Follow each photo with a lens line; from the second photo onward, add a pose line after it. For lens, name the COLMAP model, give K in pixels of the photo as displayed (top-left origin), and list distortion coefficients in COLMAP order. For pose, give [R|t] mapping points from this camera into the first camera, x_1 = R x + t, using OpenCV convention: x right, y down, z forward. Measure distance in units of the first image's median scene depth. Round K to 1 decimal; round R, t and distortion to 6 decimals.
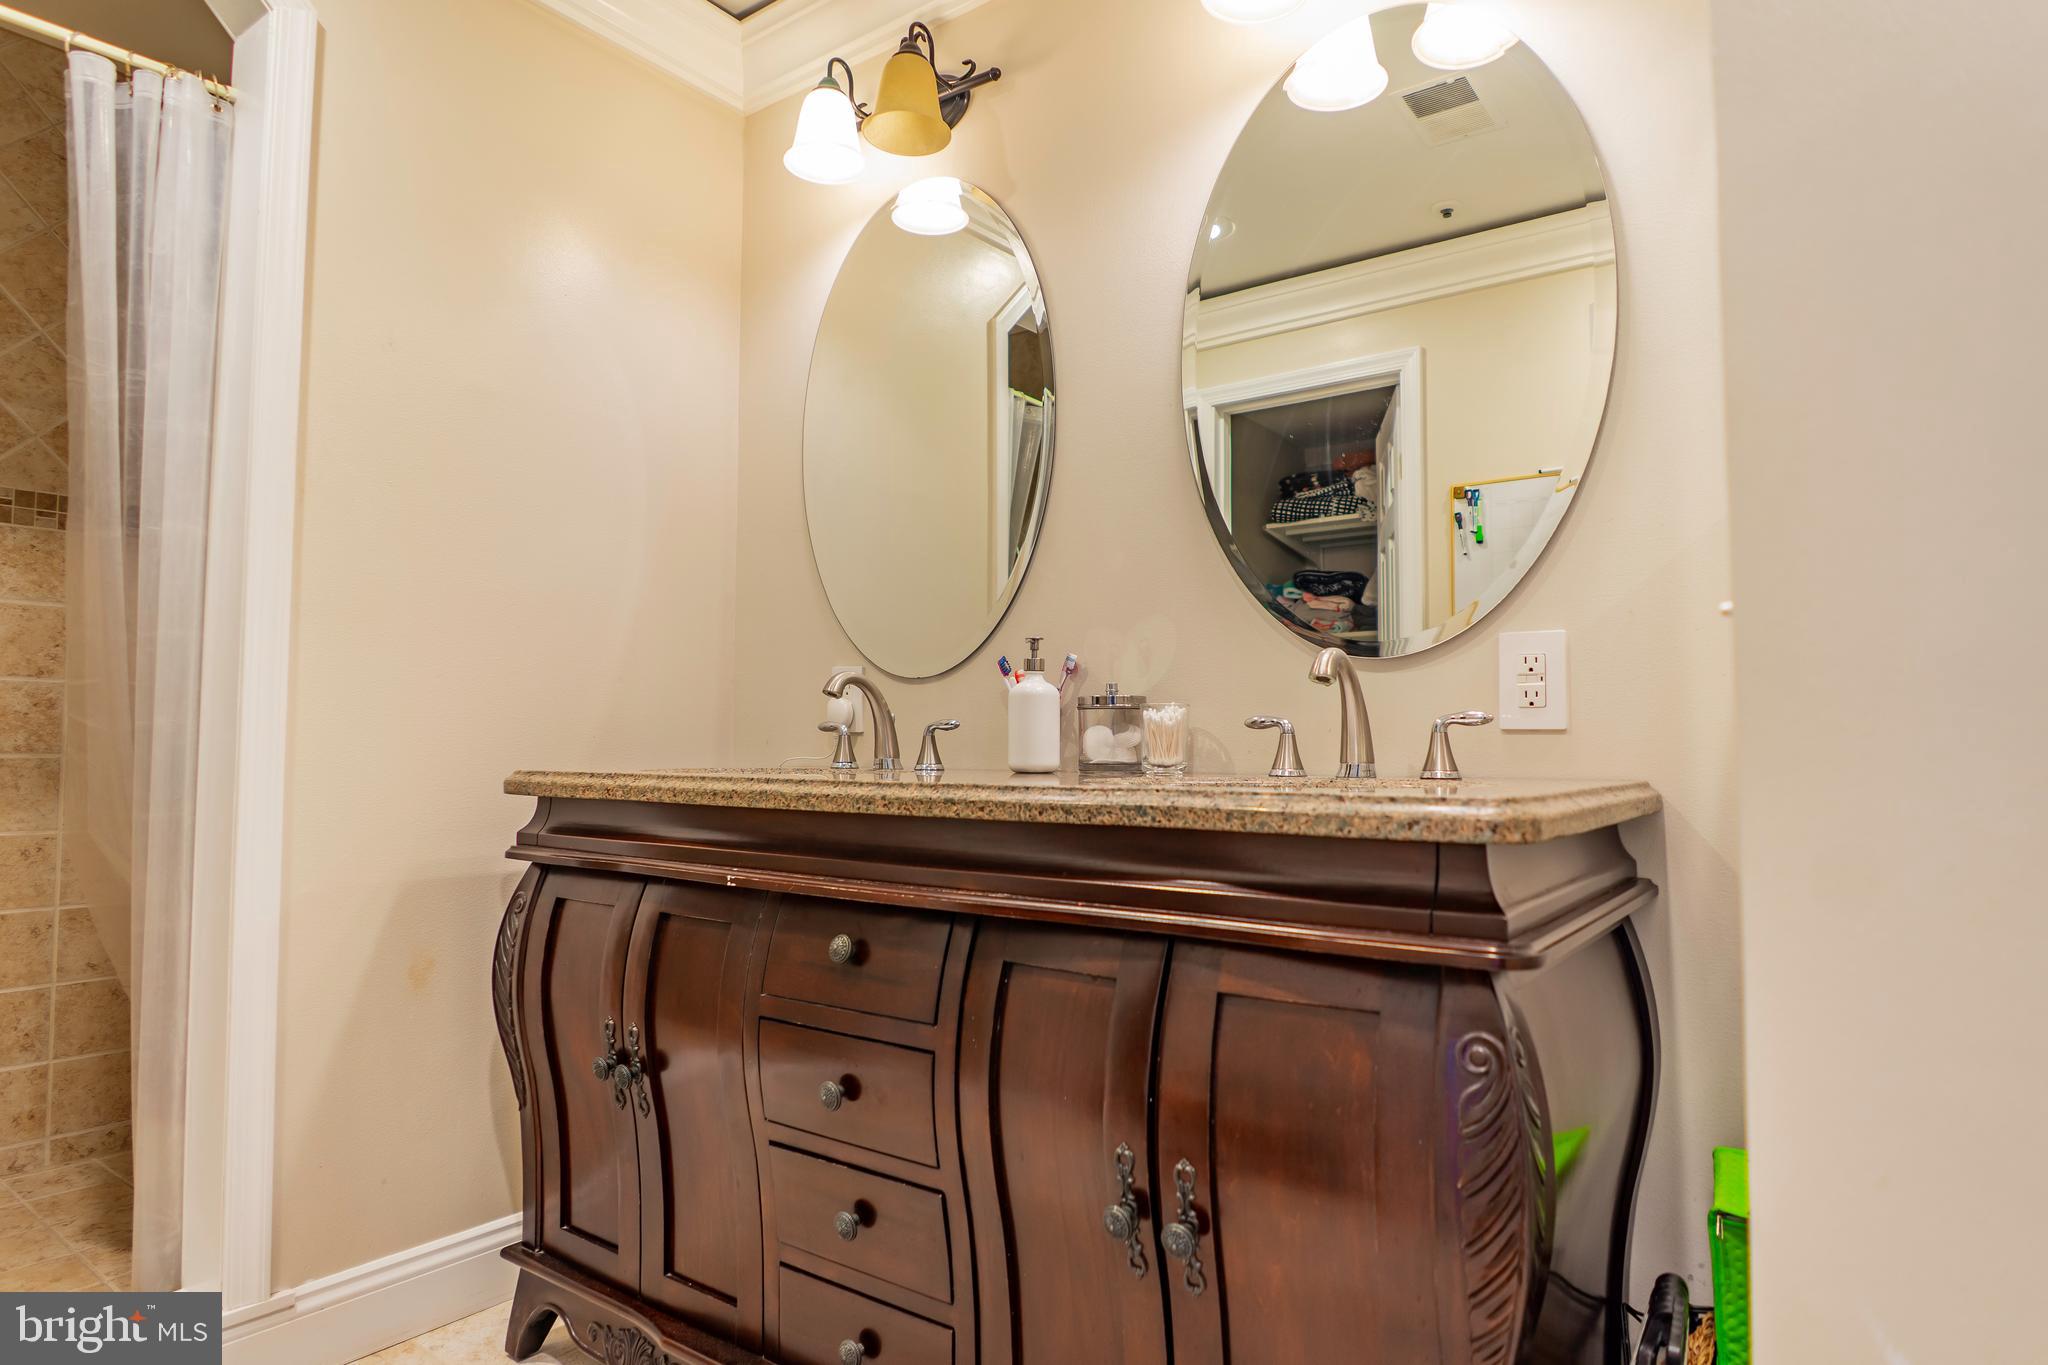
lens RADIAL K [[1159.2, 0, 1024.0], [0, 1159.2, 682.5], [0, 0, 1]] dist [-0.026350, -0.001397]
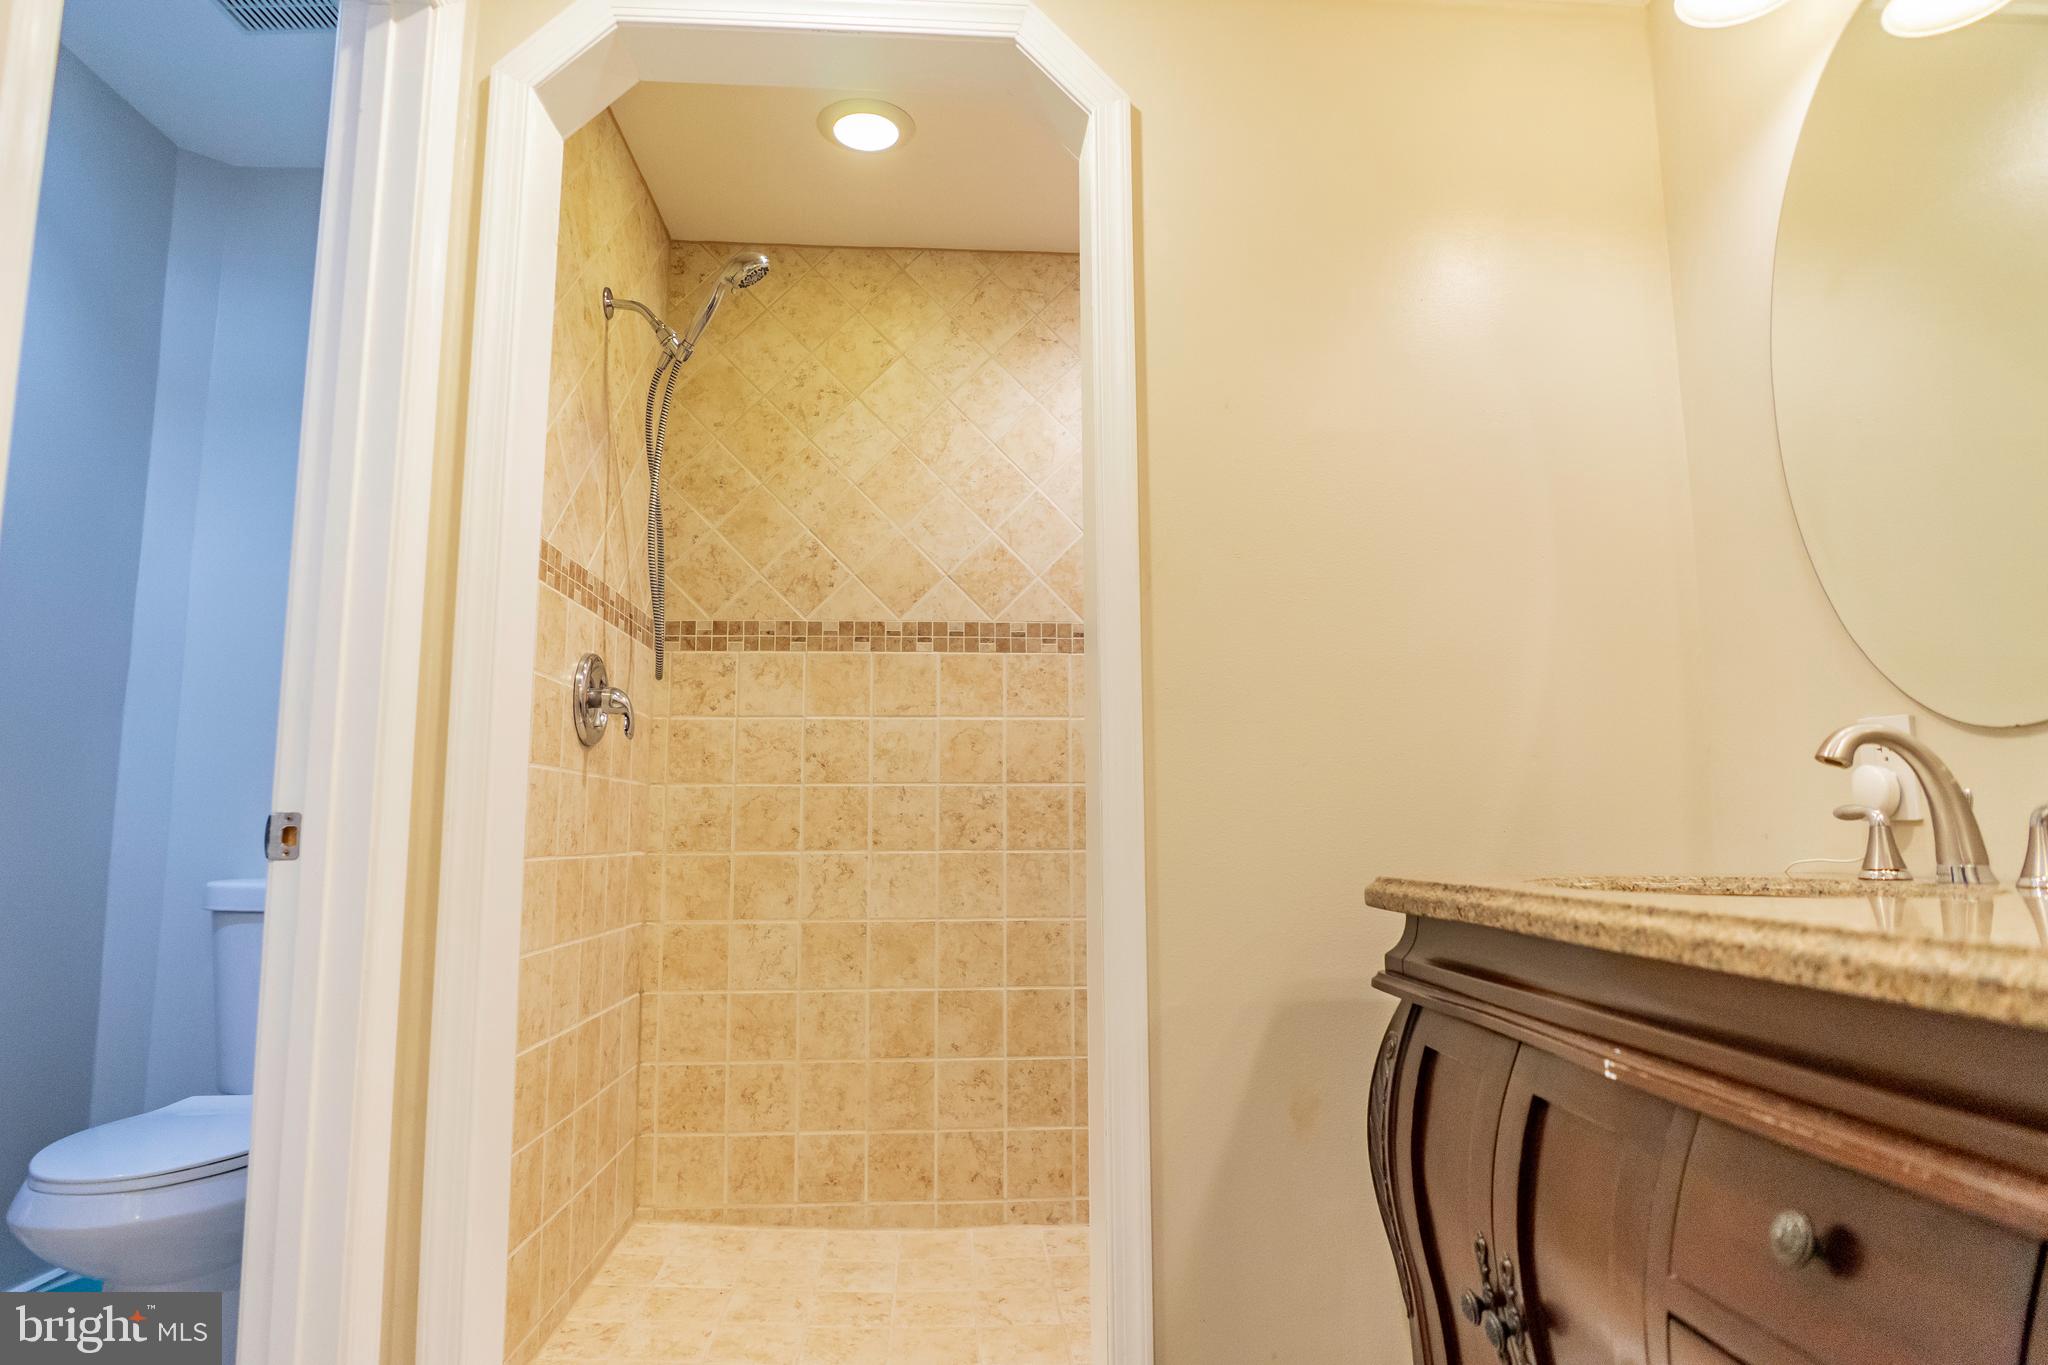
lens RADIAL K [[1169.2, 0, 1026.0], [0, 1169.2, 679.3], [0, 0, 1]] dist [-0.021068, 0.001537]
pose [[0.647789, -0.103431, -0.754766, 0.031011], [0.046568, 0.994264, -0.096283, 0.006290], [0.760395, 0.027223, 0.648890, 0.289923]]
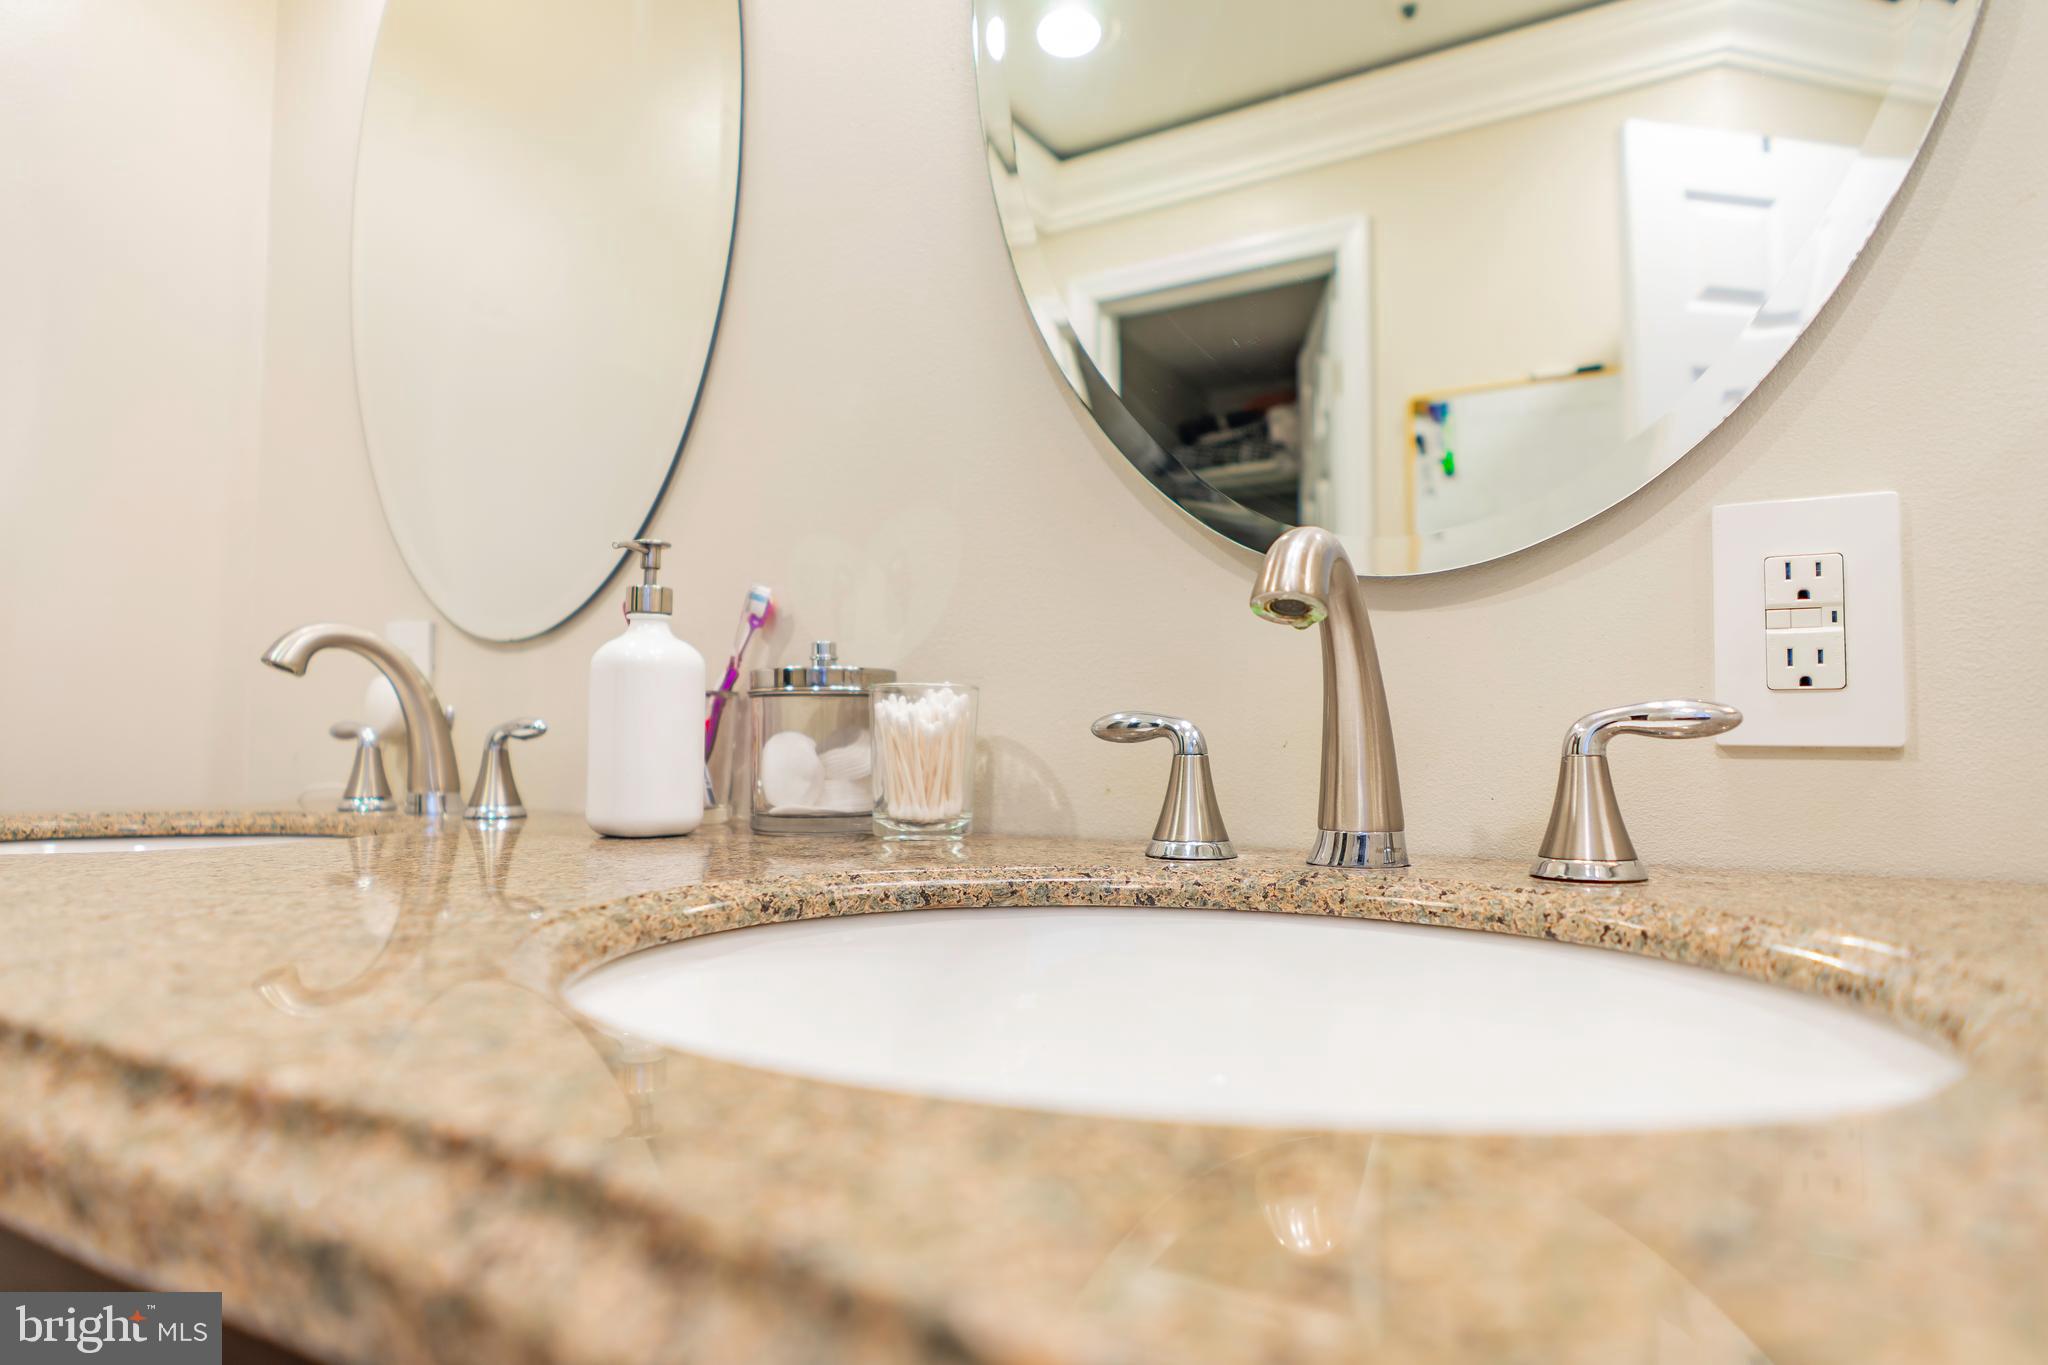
lens RADIAL K [[1169.2, 0, 1026.0], [0, 1169.2, 679.3], [0, 0, 1]] dist [-0.021068, 0.001537]
pose [[0.996296, 0.002753, 0.085946, 0.119866], [-0.002884, 0.999995, 0.001402, 0.015066], [-0.085942, -0.001644, 0.996299, 0.529714]]
